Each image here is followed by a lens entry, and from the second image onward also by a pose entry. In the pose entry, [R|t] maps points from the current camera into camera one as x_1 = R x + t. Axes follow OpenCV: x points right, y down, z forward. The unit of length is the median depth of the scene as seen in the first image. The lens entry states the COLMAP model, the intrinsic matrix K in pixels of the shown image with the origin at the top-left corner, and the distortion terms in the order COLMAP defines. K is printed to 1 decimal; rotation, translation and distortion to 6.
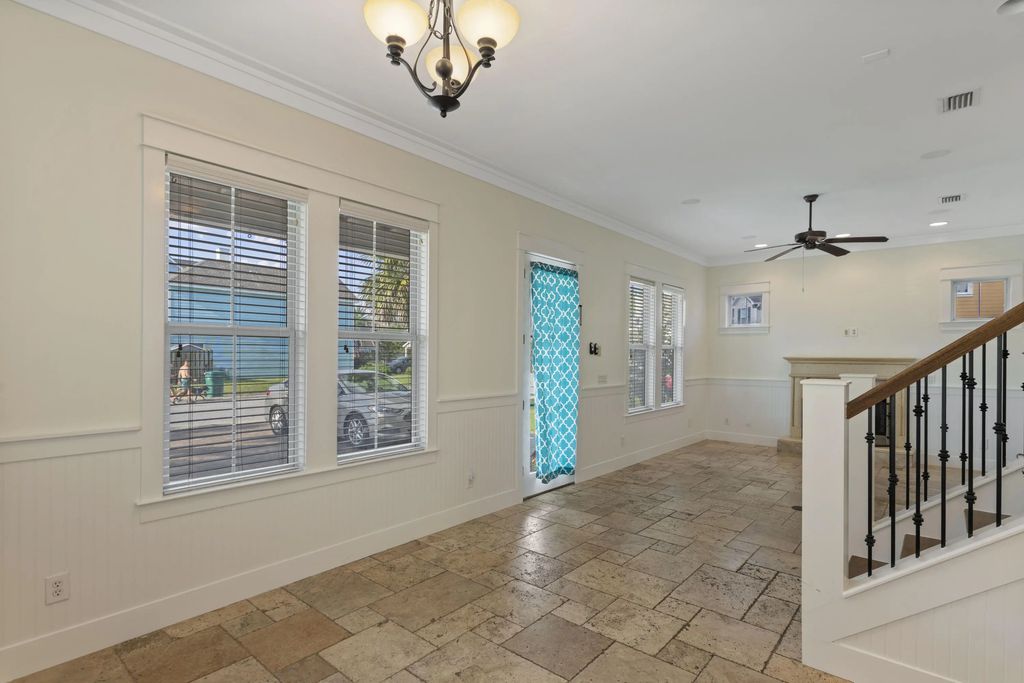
lens RADIAL K [[506.8, 0, 523.2], [0, 506.8, 353.6], [0, 0, 1]] dist [0.005203, -0.001154]
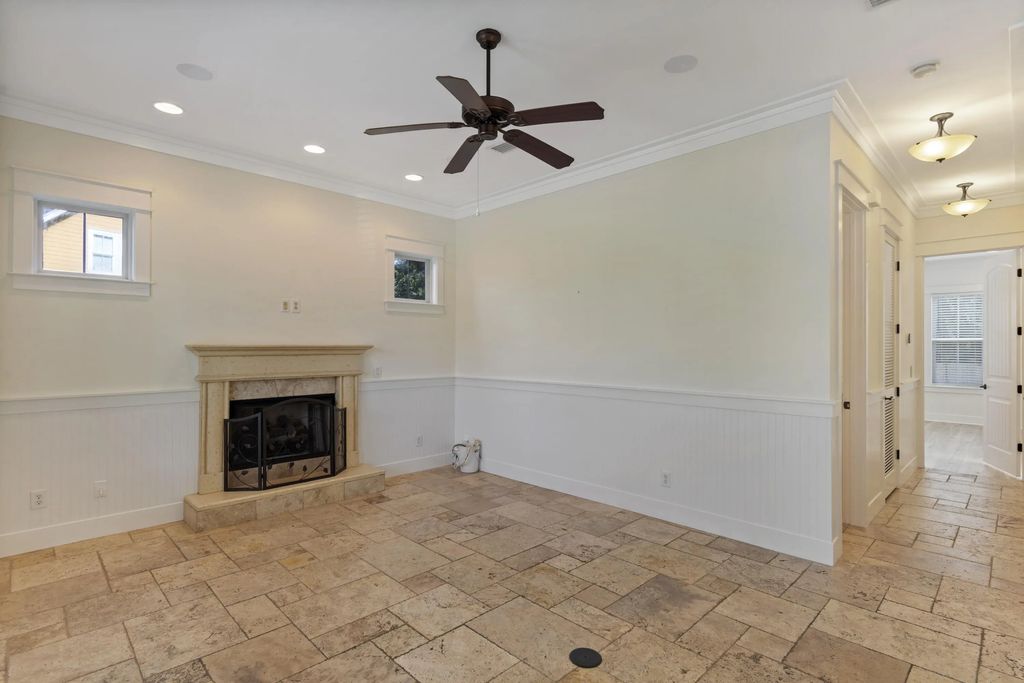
lens RADIAL K [[506.8, 0, 509.4], [0, 506.8, 340.5], [0, 0, 1]] dist [0.005203, -0.001154]
pose [[0.109541, -0.000039, 0.993982, 0.057376], [-0.001303, 0.999999, 0.000183, 0.002408], [-0.993981, -0.001315, 0.109541, 1.076994]]
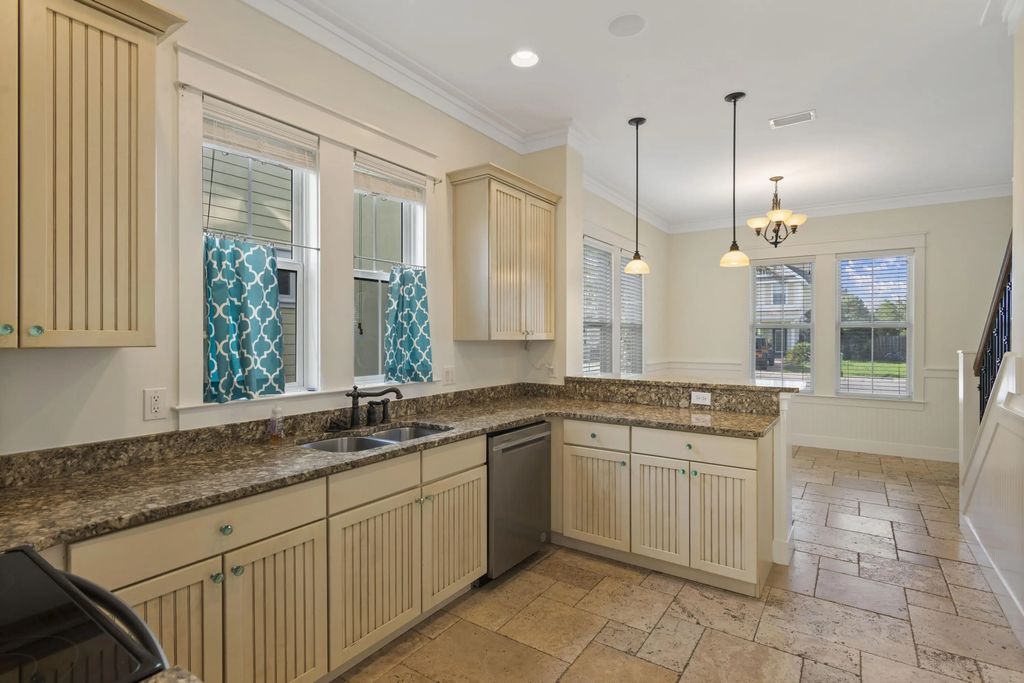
lens RADIAL K [[506.8, 0, 509.4], [0, 506.8, 339.3], [0, 0, 1]] dist [0.005203, -0.001154]
pose [[0.097025, -0.003794, -0.995275, 1.058395], [-0.000584, 0.999992, -0.003869, 0.014864], [0.995282, 0.000957, 0.097022, -0.293373]]
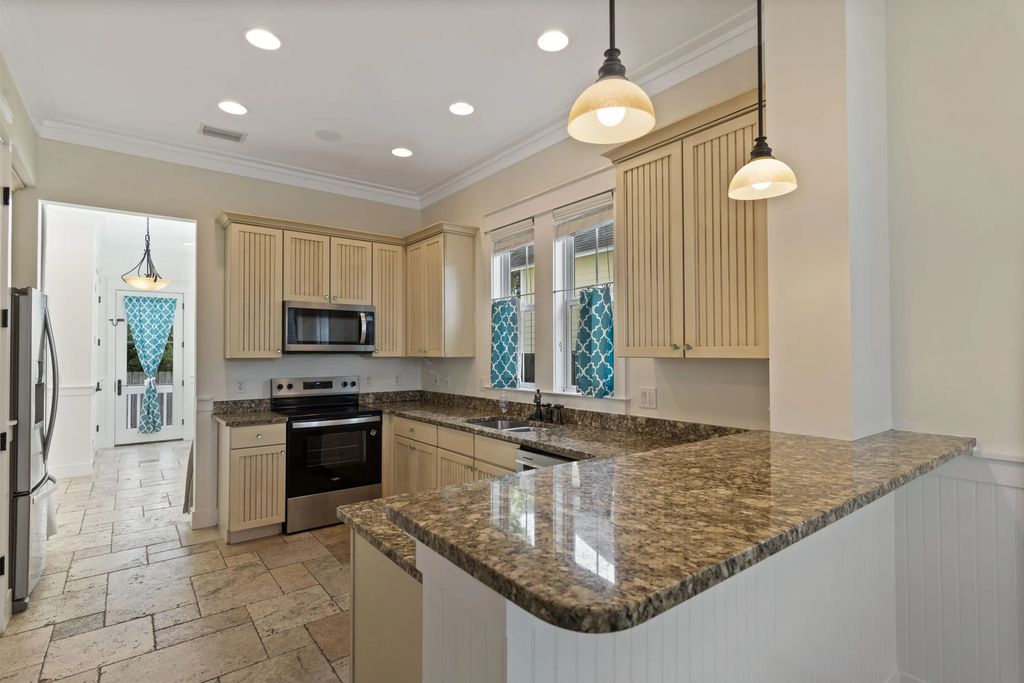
lens RADIAL K [[506.8, 0, 515.7], [0, 506.8, 341.2], [0, 0, 1]] dist [0.005203, -0.001154]
pose [[-0.974700, -0.000031, 0.223516, 0.292912], [-0.003761, 0.999861, -0.016260, 0.004120], [-0.223485, -0.016689, -0.974565, 0.387744]]
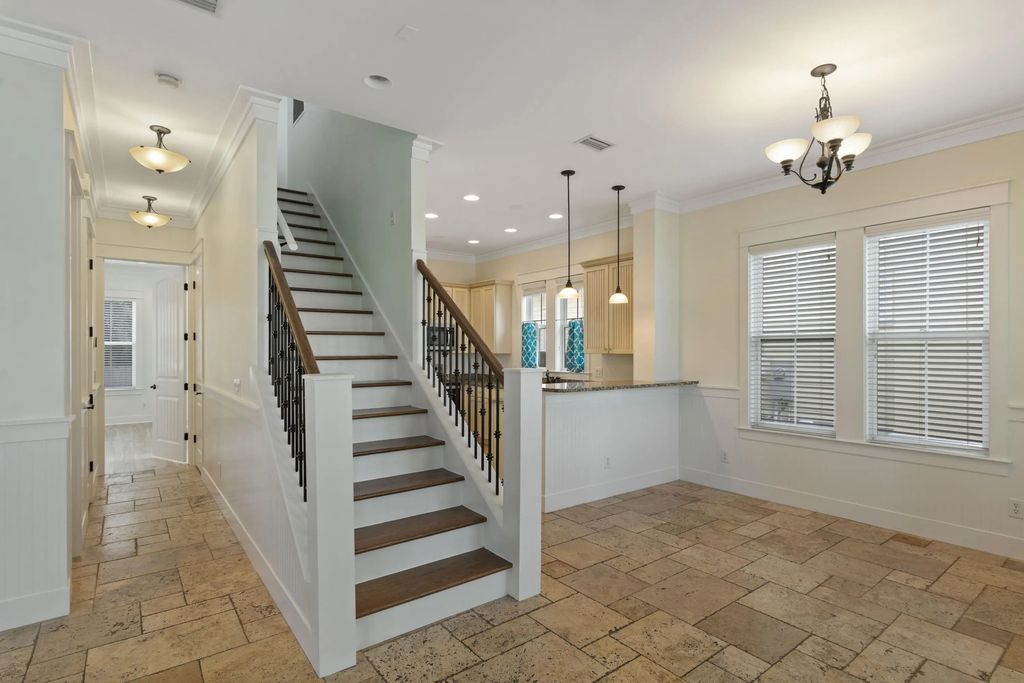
lens RADIAL K [[506.8, 0, 522.4], [0, 506.8, 349.0], [0, 0, 1]] dist [0.005203, -0.001154]
pose [[-0.976136, -0.010314, 0.216916, 0.169803], [-0.010256, 0.999946, 0.001391, 0.000688], [-0.216919, -0.000867, -0.976189, 1.172852]]
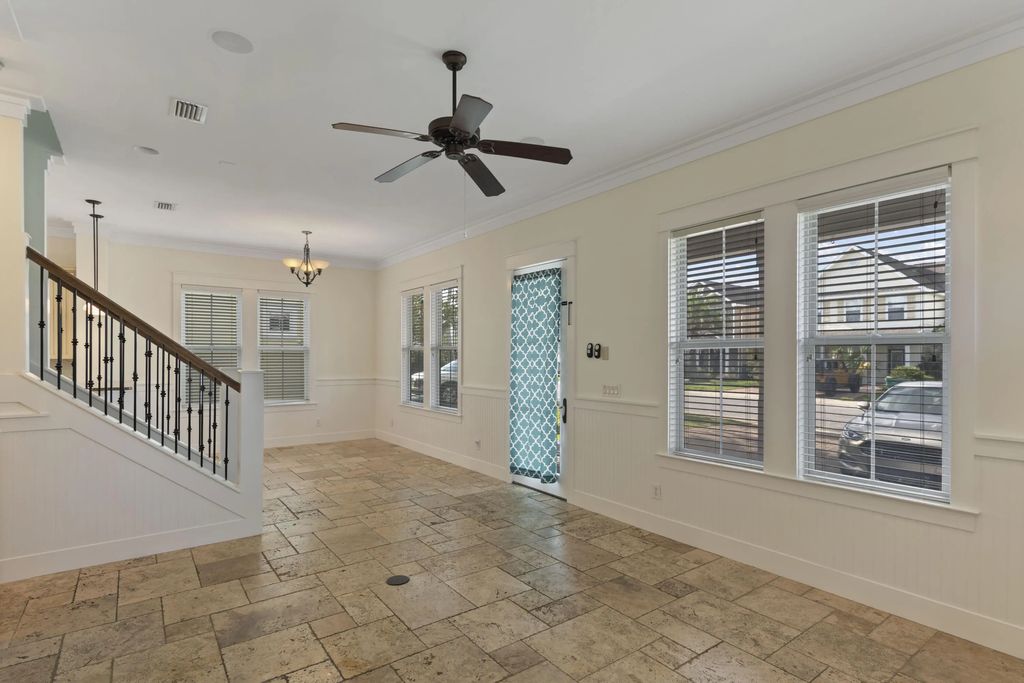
lens RADIAL K [[506.8, 0, 515.1], [0, 506.8, 360.4], [0, 0, 1]] dist [0.005203, -0.001154]
pose [[-0.233354, -0.003877, -0.972384, 1.241246], [-0.006856, 0.999974, -0.002342, 0.009534], [0.972368, 0.006121, -0.233375, 1.386435]]
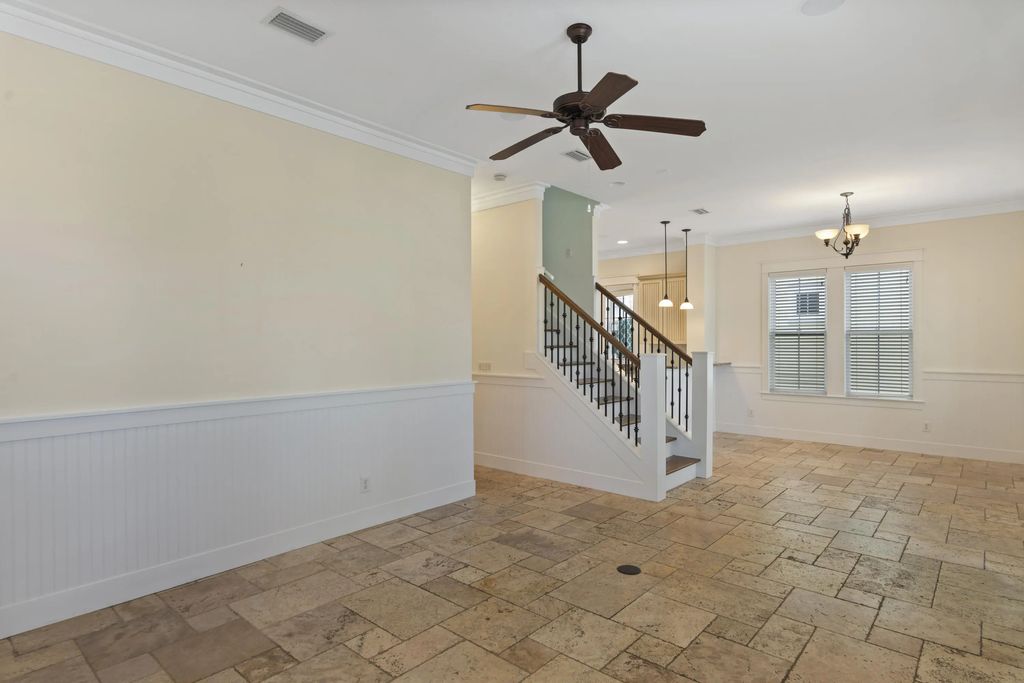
lens RADIAL K [[548.2, 0, 523.8], [0, 548.2, 341.7], [0, 0, 1]] dist [0.012056, -0.003788]
pose [[-0.999852, -0.008541, 0.014955, 0.713212], [-0.008534, 0.999963, 0.000507, 0.007106], [-0.014958, 0.000379, -0.999888, 1.820808]]
